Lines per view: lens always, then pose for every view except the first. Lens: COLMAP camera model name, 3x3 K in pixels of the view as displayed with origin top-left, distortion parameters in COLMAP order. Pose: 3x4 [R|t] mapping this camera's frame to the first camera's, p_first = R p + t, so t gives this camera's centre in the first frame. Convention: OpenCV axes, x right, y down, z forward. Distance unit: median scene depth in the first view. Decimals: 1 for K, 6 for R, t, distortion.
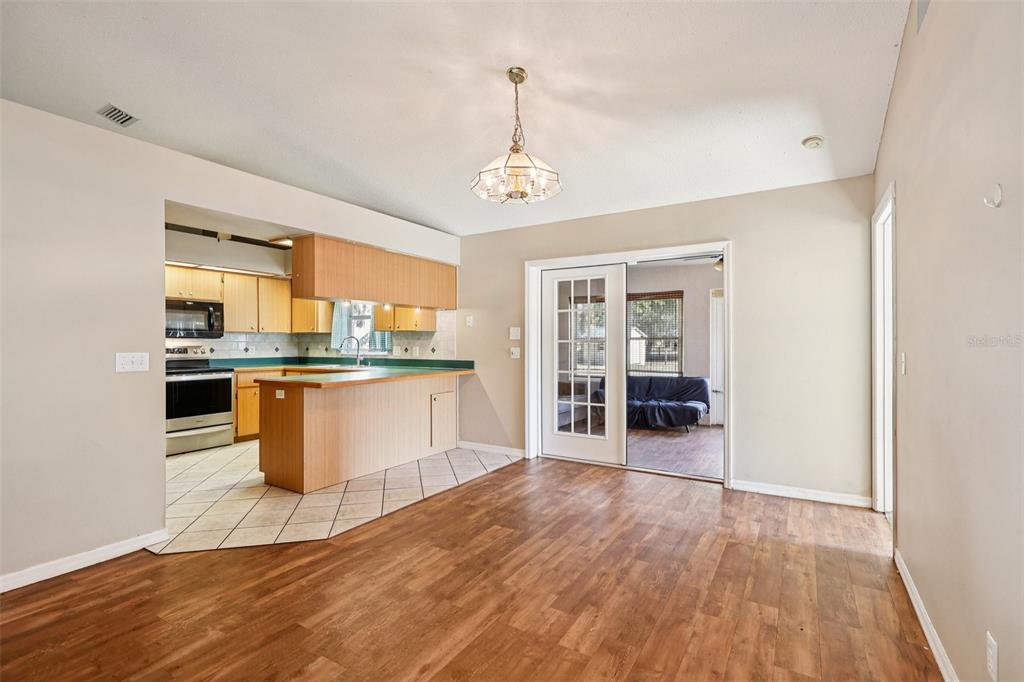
lens RADIAL K [[475.6, 0, 512.0], [0, 475.6, 341.0], [0, 0, 1]] dist [0.000491, 0.000186]
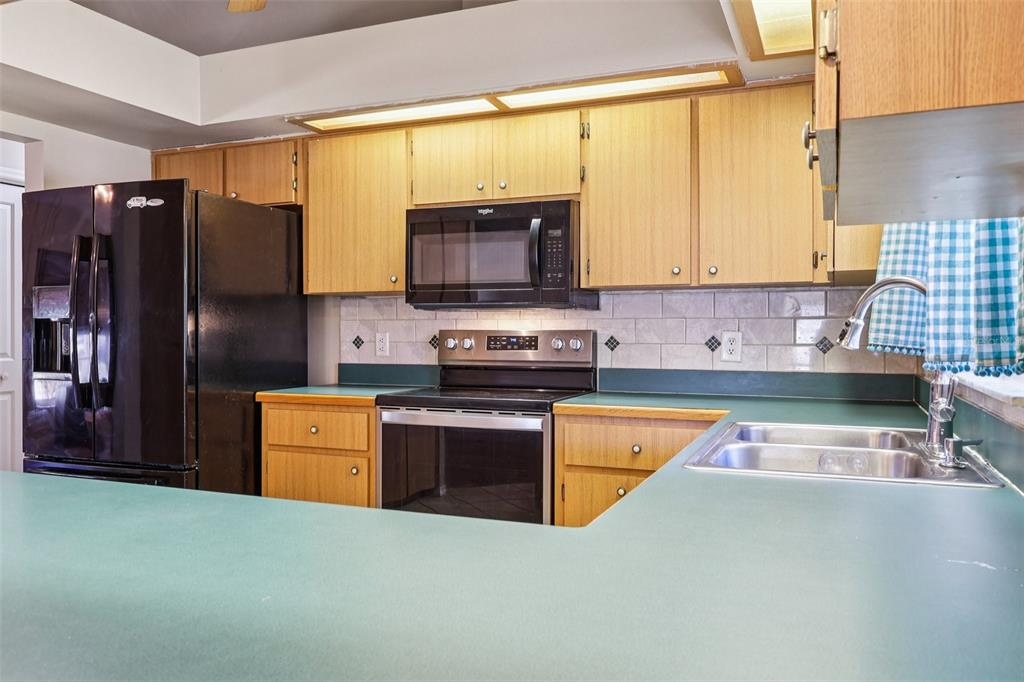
lens RADIAL K [[790.4, 0, 513.7], [0, 790.4, 320.5], [0, 0, 1]] dist [-0.000485, 0.001098]
pose [[0.165172, -0.007224, -0.986238, -0.076540], [0.002202, 0.999973, -0.006956, 0.007366], [0.986262, -0.001022, 0.165183, 0.883008]]
